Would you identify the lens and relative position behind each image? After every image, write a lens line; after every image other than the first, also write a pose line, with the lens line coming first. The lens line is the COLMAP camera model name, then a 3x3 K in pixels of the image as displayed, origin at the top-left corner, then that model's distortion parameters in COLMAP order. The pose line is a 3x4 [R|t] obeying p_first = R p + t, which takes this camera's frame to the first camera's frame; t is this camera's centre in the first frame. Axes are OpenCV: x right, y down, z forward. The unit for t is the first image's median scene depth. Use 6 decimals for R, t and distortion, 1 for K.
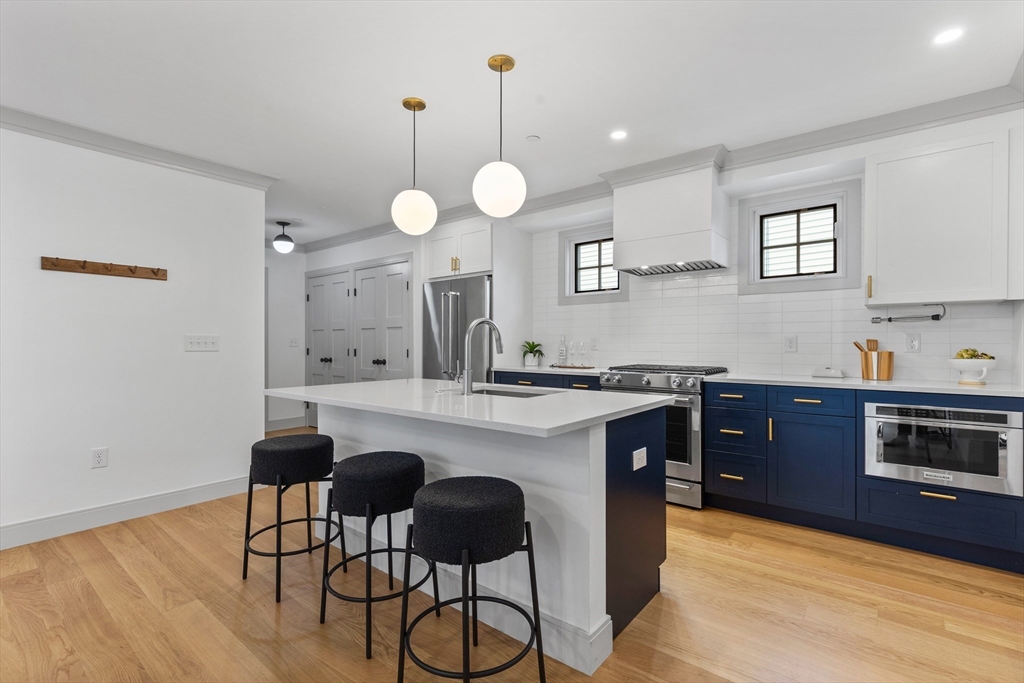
lens RADIAL K [[470.3, 0, 512.9], [0, 470.3, 345.6], [0, 0, 1]] dist [0.002228, -0.000085]
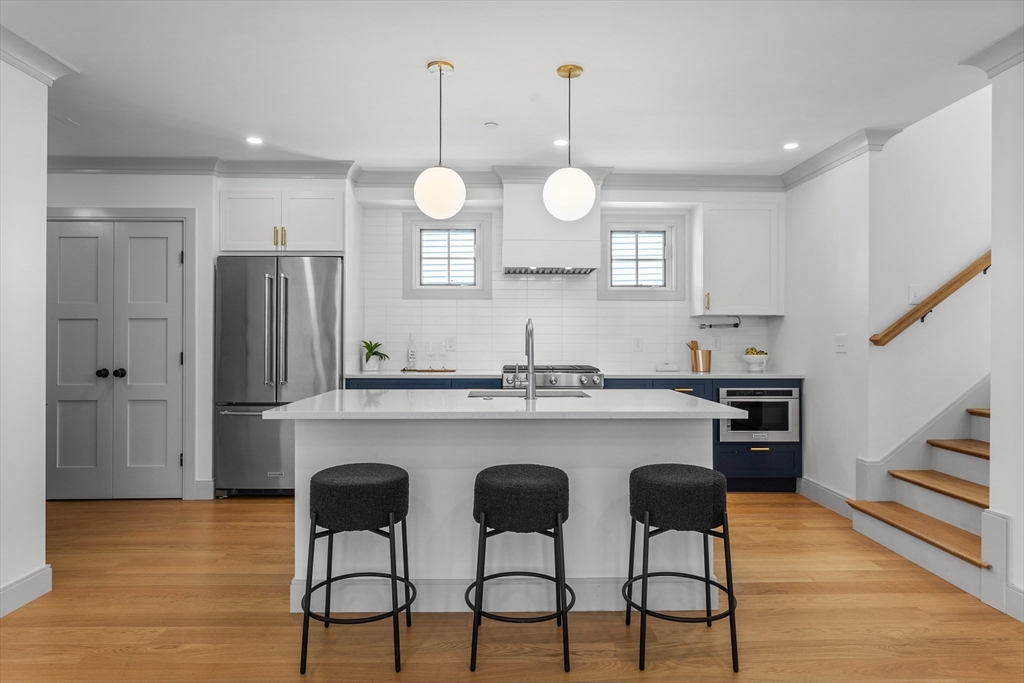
lens RADIAL K [[593.2, 0, 512.0], [0, 593.2, 341.5], [0, 0, 1]] dist [0.001927, -0.000825]
pose [[0.764878, 0.002265, 0.644172, -0.611053], [0.001554, 0.999984, -0.005362, -0.002986], [-0.644174, 0.005102, 0.764862, 0.065654]]
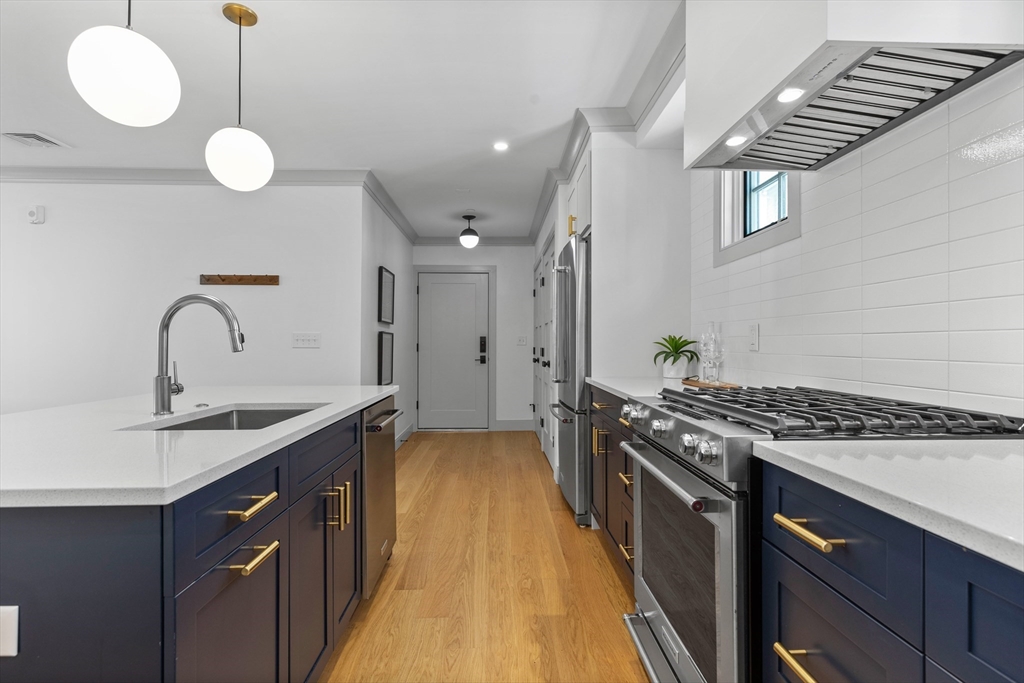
lens RADIAL K [[487.7, 0, 510.6], [0, 487.7, 346.8], [0, 0, 1]] dist [0.001915, -0.000064]
pose [[0.649994, 0.003042, -0.759933, 0.494873], [-0.003222, 0.999994, 0.001248, 0.006833], [0.759932, 0.001637, 0.650000, 0.627908]]
